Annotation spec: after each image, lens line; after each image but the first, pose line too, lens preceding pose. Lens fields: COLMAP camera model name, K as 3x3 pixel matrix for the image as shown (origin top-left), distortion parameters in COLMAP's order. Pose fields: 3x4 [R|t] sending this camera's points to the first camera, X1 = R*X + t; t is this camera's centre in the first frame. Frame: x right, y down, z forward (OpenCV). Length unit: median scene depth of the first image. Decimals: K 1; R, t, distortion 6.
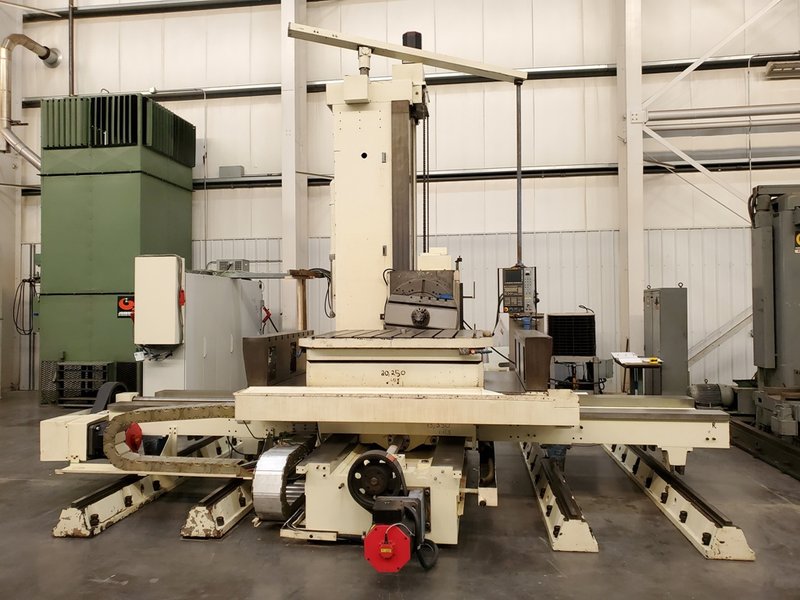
lens RADIAL K [[602.4, 0, 396.7], [0, 602.4, 299.1], [0, 0, 1]] dist [0.083327, -0.098715]
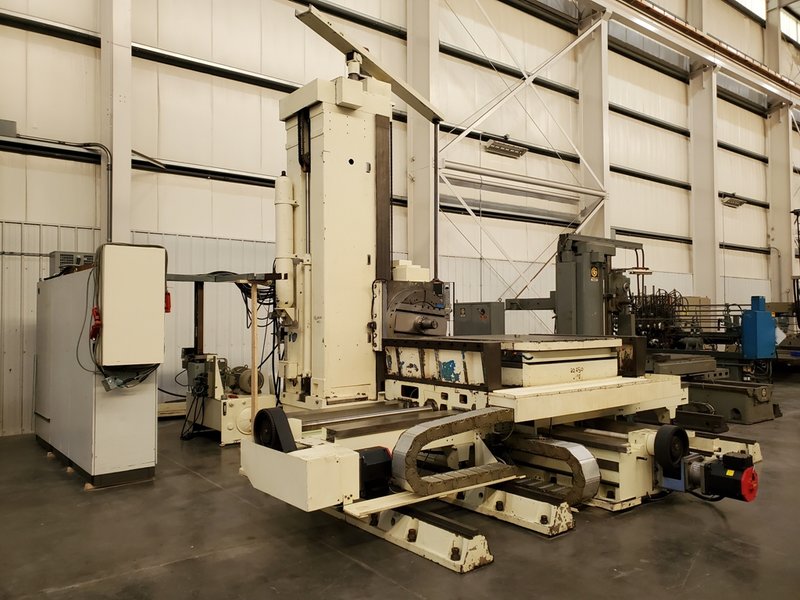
lens RADIAL K [[611.6, 0, 400.0], [0, 611.6, 300.0], [0, 0, 1]] dist [0.109890, -0.162393]
pose [[0.697274, 0.021455, 0.716483, -1.106032], [-0.007579, 0.999717, -0.022561, 0.014620], [-0.716764, 0.010300, 0.697239, 0.387371]]
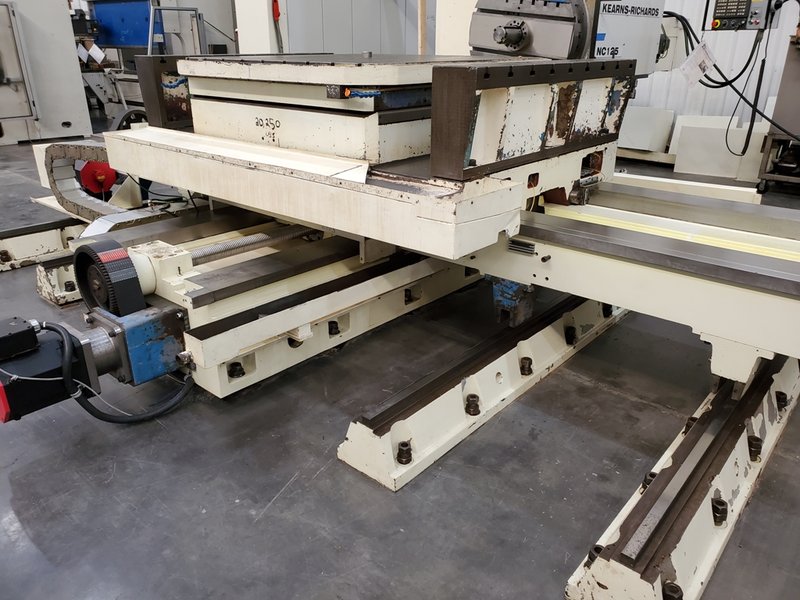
lens RADIAL K [[611.8, 0, 398.6], [0, 611.8, 288.4], [0, 0, 1]] dist [0.014513, -0.000815]
pose [[0.828476, 0.215581, -0.516868, 0.462300], [0.002795, 0.921334, 0.388761, 0.033627], [0.560018, -0.323524, 0.762701, 0.525633]]
